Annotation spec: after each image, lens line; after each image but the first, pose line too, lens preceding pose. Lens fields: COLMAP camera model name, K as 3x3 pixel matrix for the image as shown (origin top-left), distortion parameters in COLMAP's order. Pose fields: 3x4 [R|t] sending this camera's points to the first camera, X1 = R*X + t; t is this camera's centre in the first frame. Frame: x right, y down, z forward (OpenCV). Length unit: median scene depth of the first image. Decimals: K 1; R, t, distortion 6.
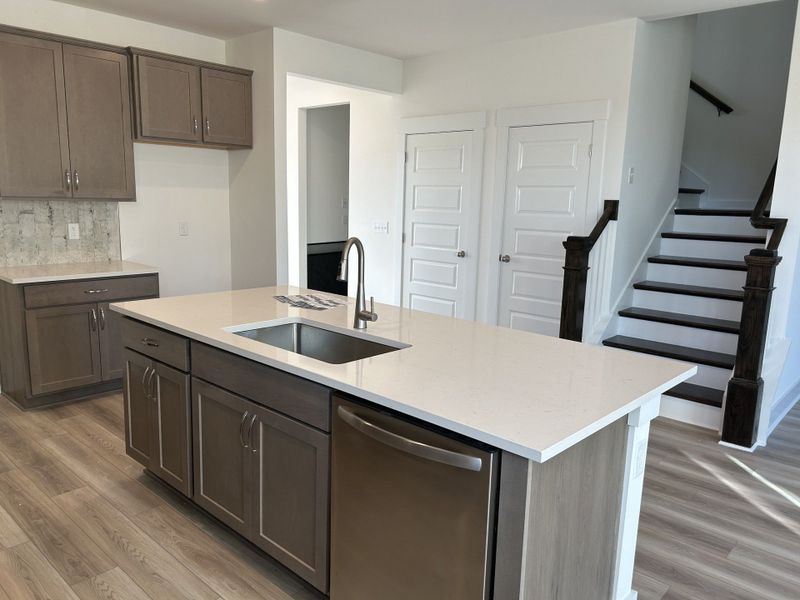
lens RADIAL K [[600.3, 0, 400.0], [0, 600.3, 300.0], [0, 0, 1]] dist [0.082794, -0.088493]
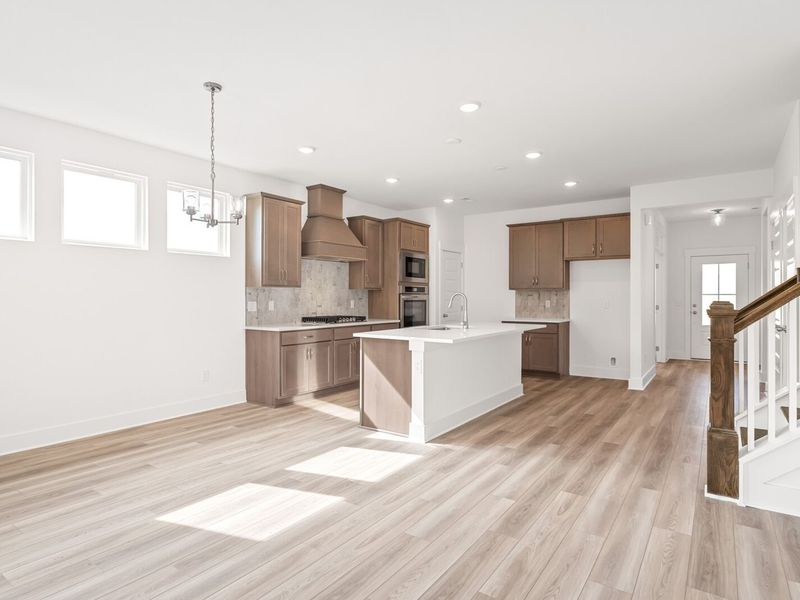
lens RADIAL K [[456.1, 0, 398.8], [0, 456.1, 295.7], [0, 0, 1]] dist [0.000757, 0.000023]
pose [[0.131180, -0.029369, -0.990924, 1.094484], [-0.166647, 0.984684, -0.051245, 0.034265], [0.977252, 0.171857, 0.124276, 0.284141]]
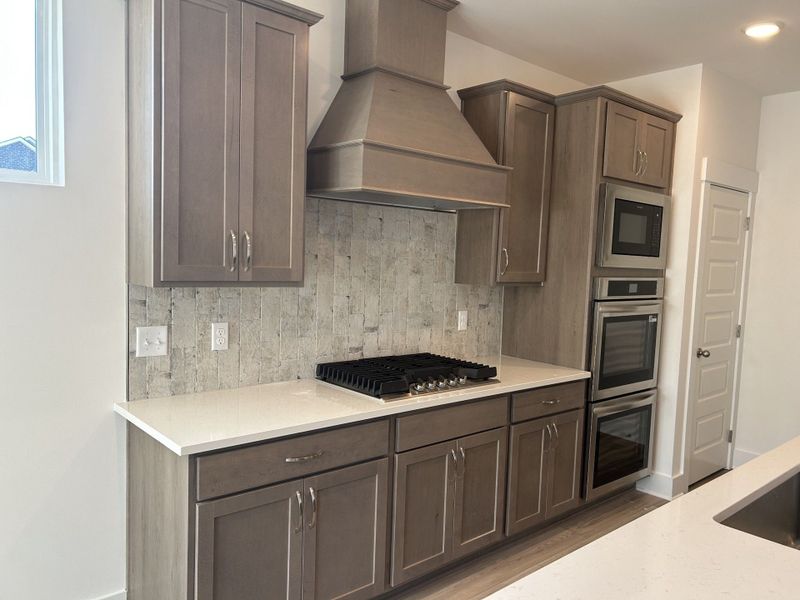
lens RADIAL K [[600.3, 0, 400.0], [0, 600.3, 300.0], [0, 0, 1]] dist [0.082794, -0.088493]
pose [[-0.095332, 0.040867, -0.994606, 0.300830], [-0.207427, 0.976409, 0.060001, -0.052101], [0.973594, 0.212028, -0.084606, 0.309175]]
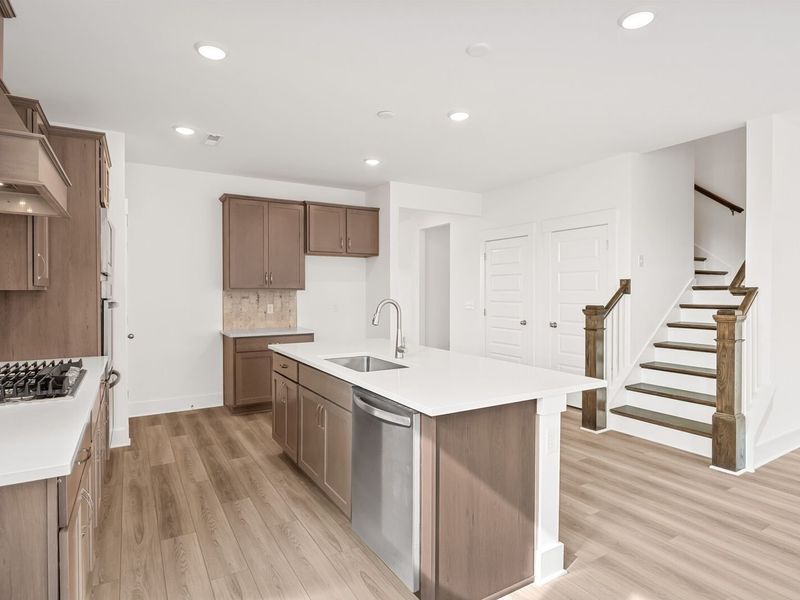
lens RADIAL K [[451.7, 0, 404.8], [0, 451.7, 294.1], [0, 0, 1]] dist [0.000175, -0.000720]
pose [[0.962129, -0.025489, -0.271401, 0.164839], [-0.020592, 0.985978, -0.165599, 0.047198], [0.271817, 0.164916, 0.948113, -0.080048]]
